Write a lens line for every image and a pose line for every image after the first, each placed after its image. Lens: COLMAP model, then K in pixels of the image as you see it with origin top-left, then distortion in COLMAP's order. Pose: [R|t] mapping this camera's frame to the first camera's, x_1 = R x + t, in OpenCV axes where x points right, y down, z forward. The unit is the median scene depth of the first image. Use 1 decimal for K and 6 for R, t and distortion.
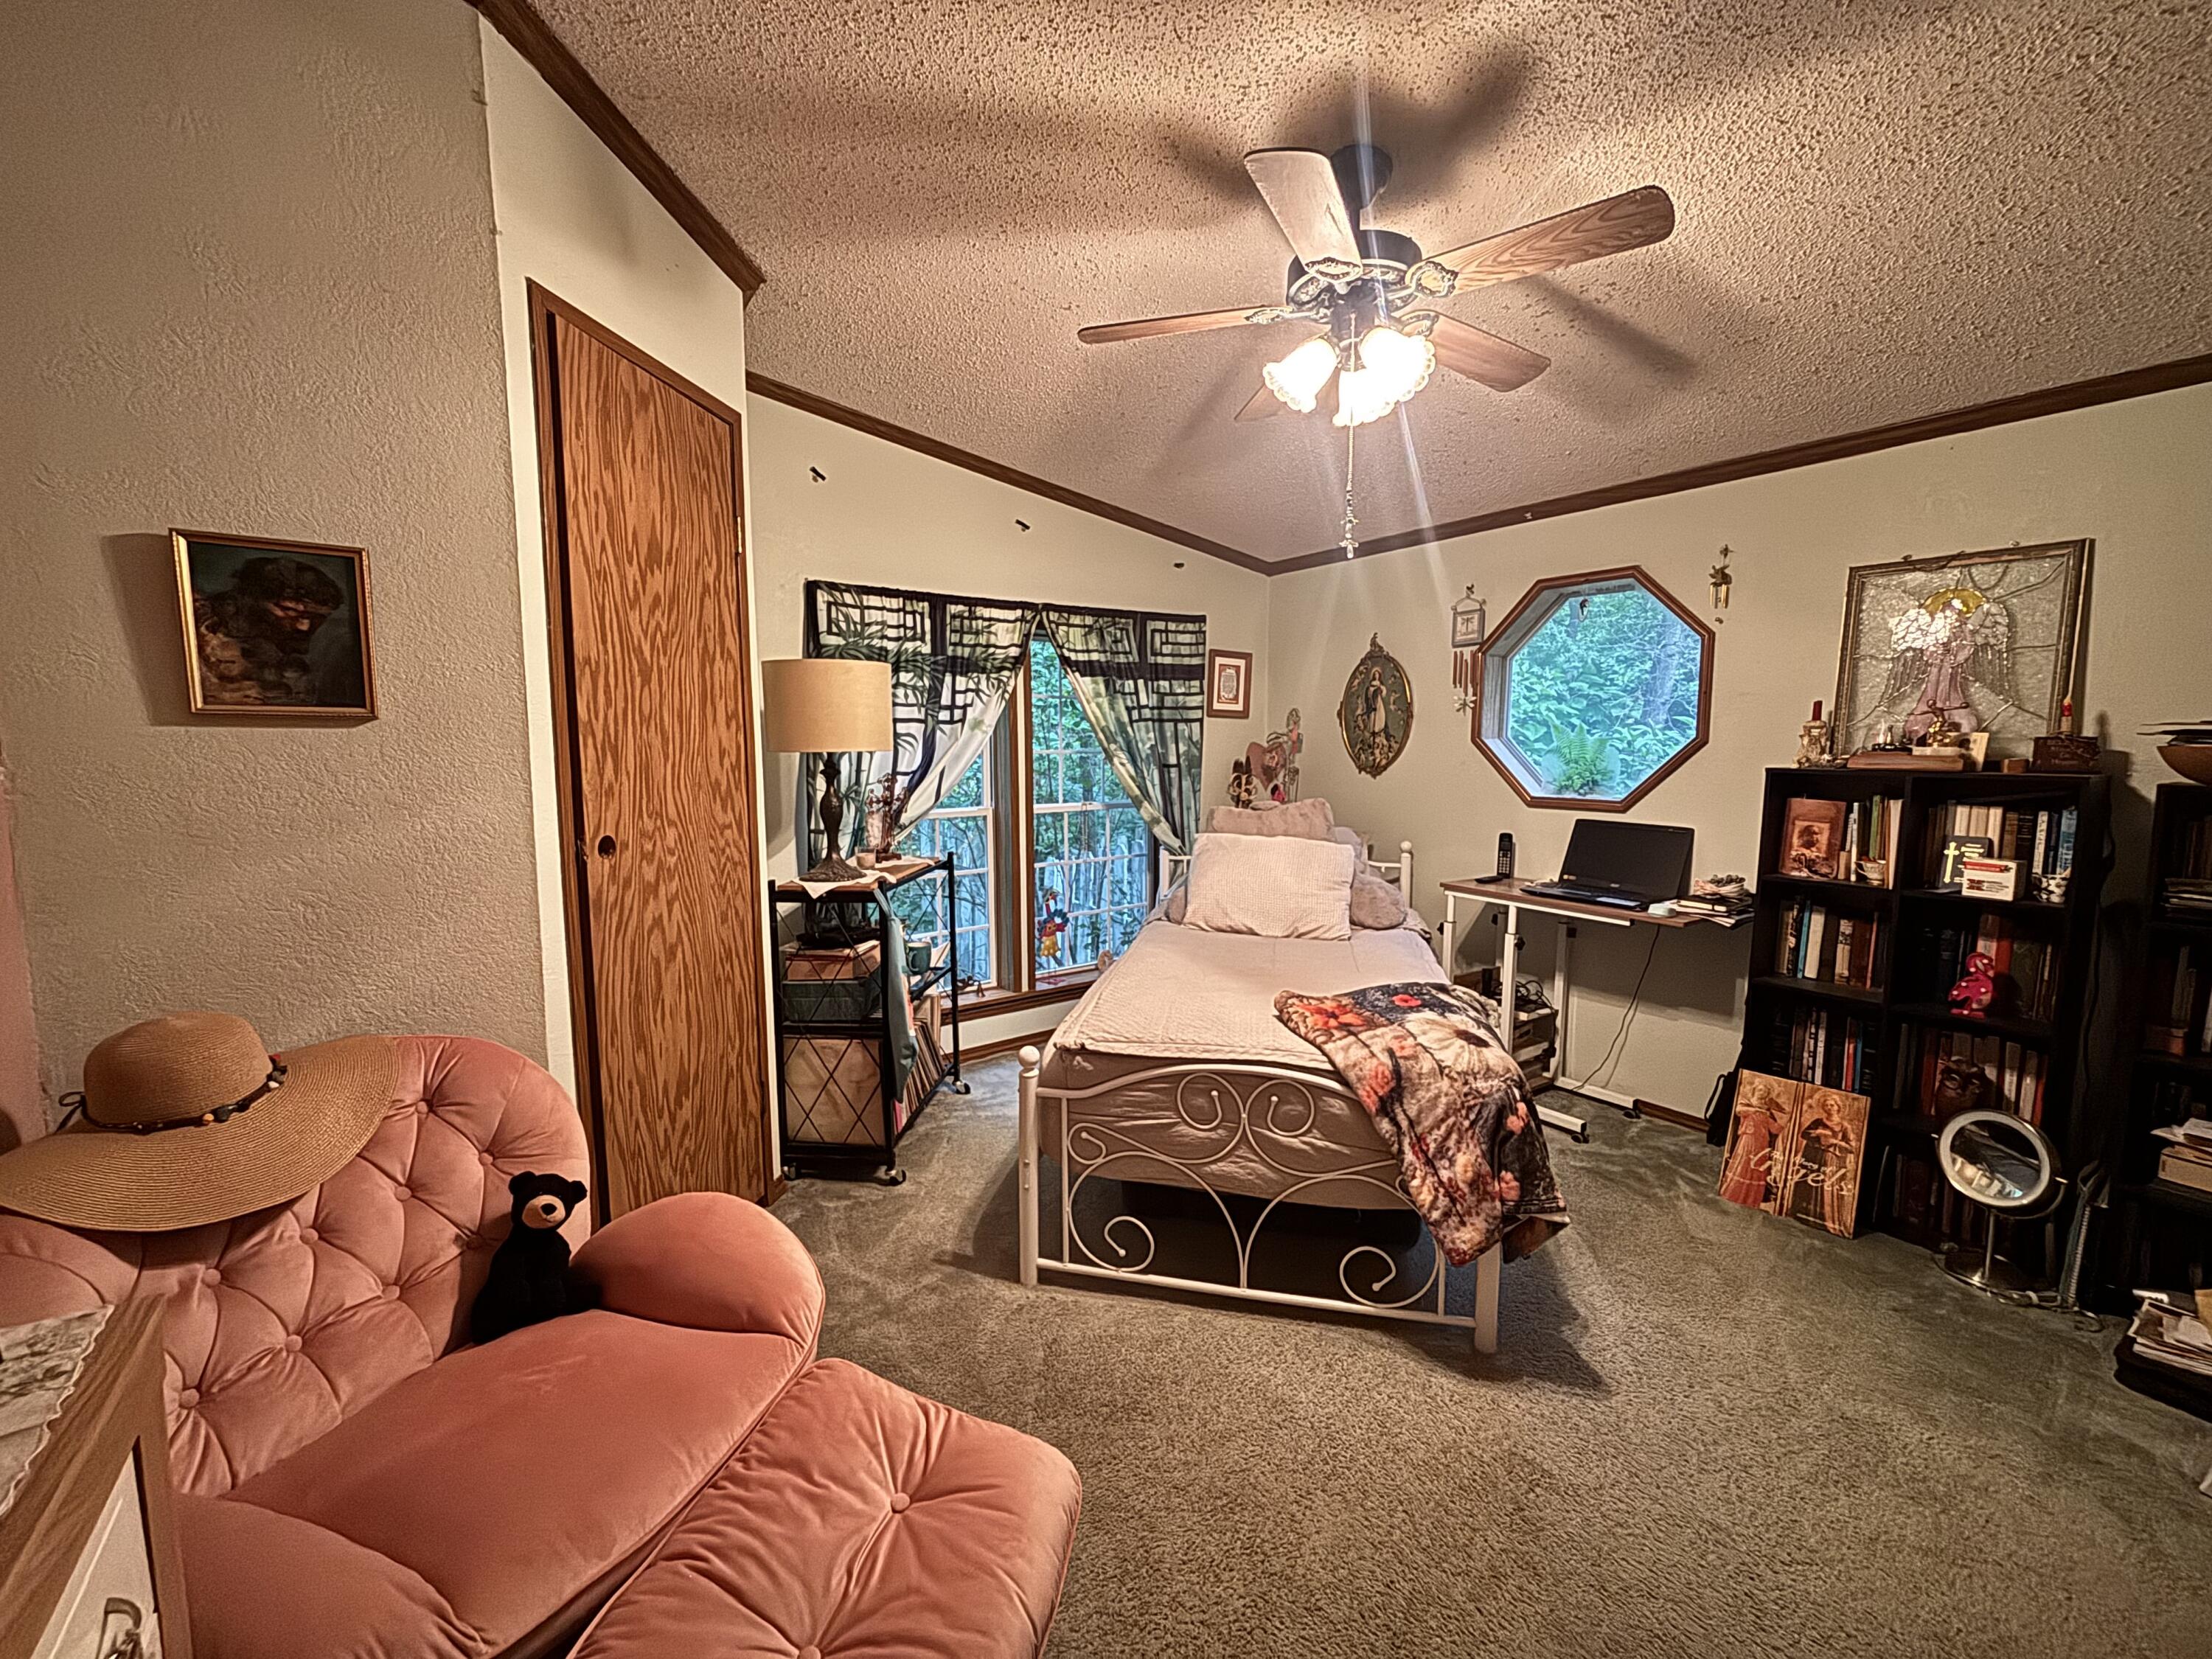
lens RADIAL K [[893.7, 0, 1113.3], [0, 893.7, 825.9], [0, 0, 1]] dist [0.004540, -0.001812]
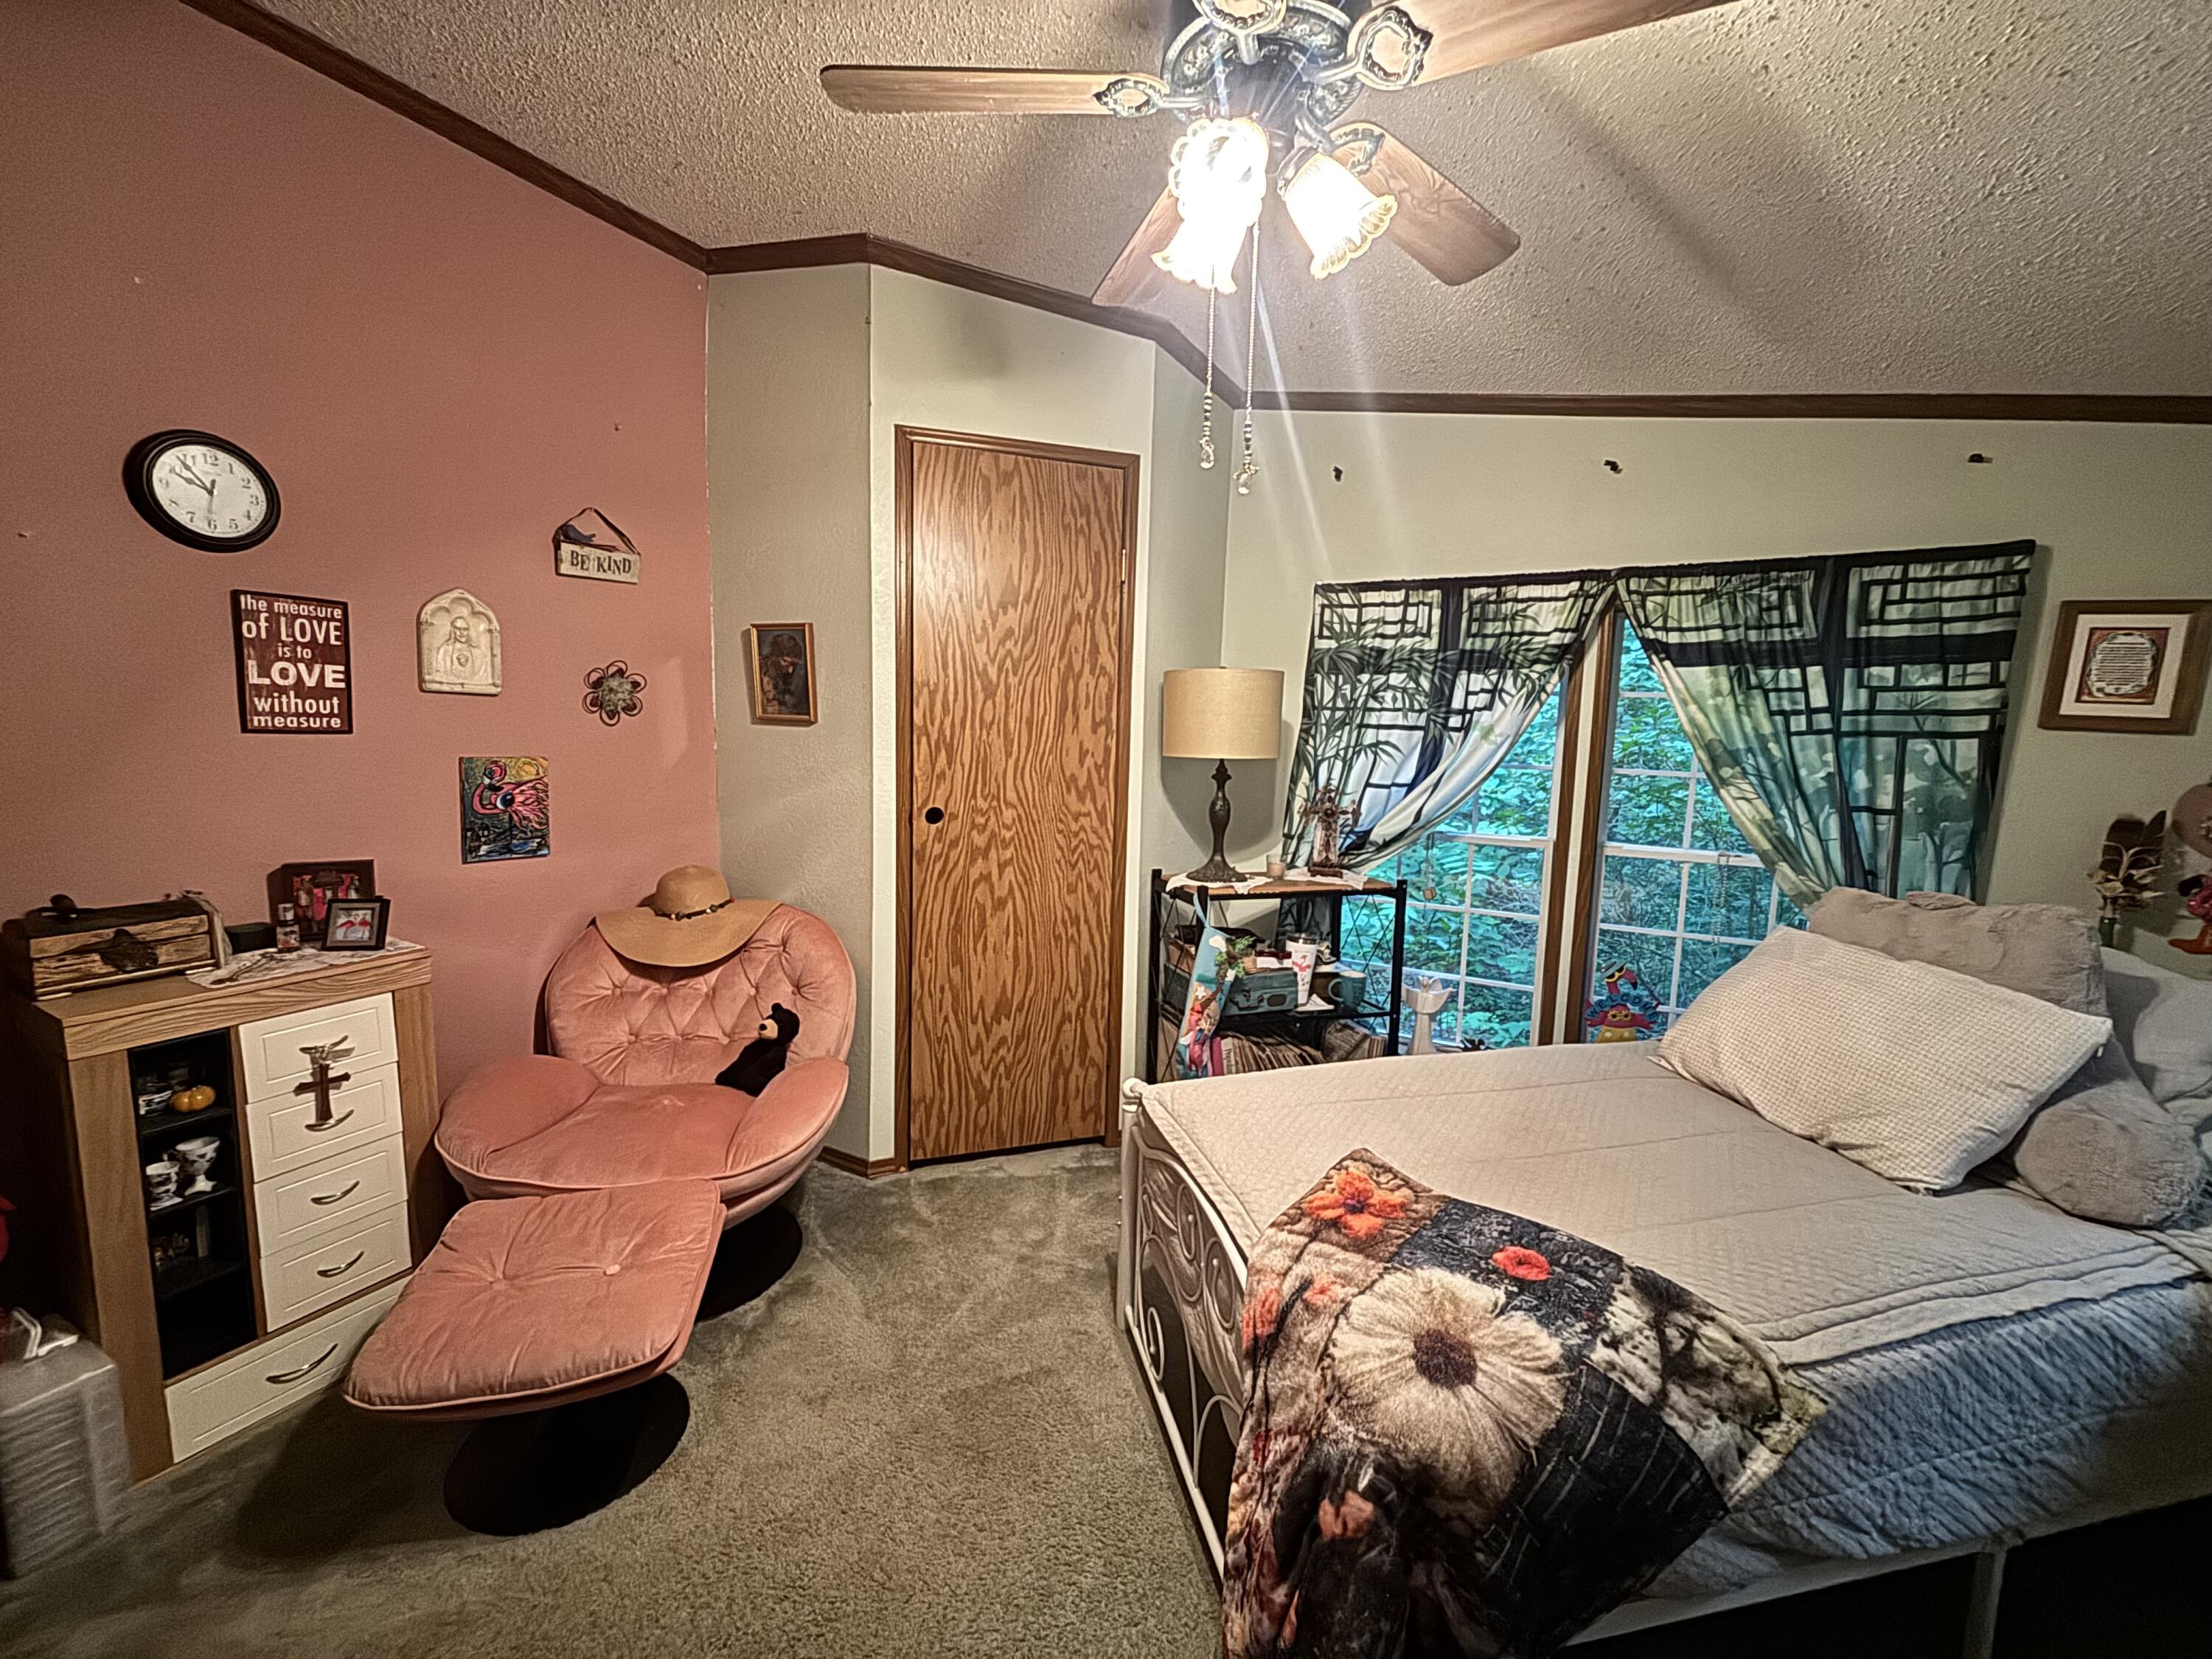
lens RADIAL K [[893.7, 0, 1107.1], [0, 893.7, 835.6], [0, 0, 1]] dist [0.004540, -0.001812]
pose [[0.439462, 0.128548, -0.889016, 0.472203], [-0.113411, 0.989727, 0.087049, -0.057645], [0.891073, 0.062569, 0.449526, 0.361577]]
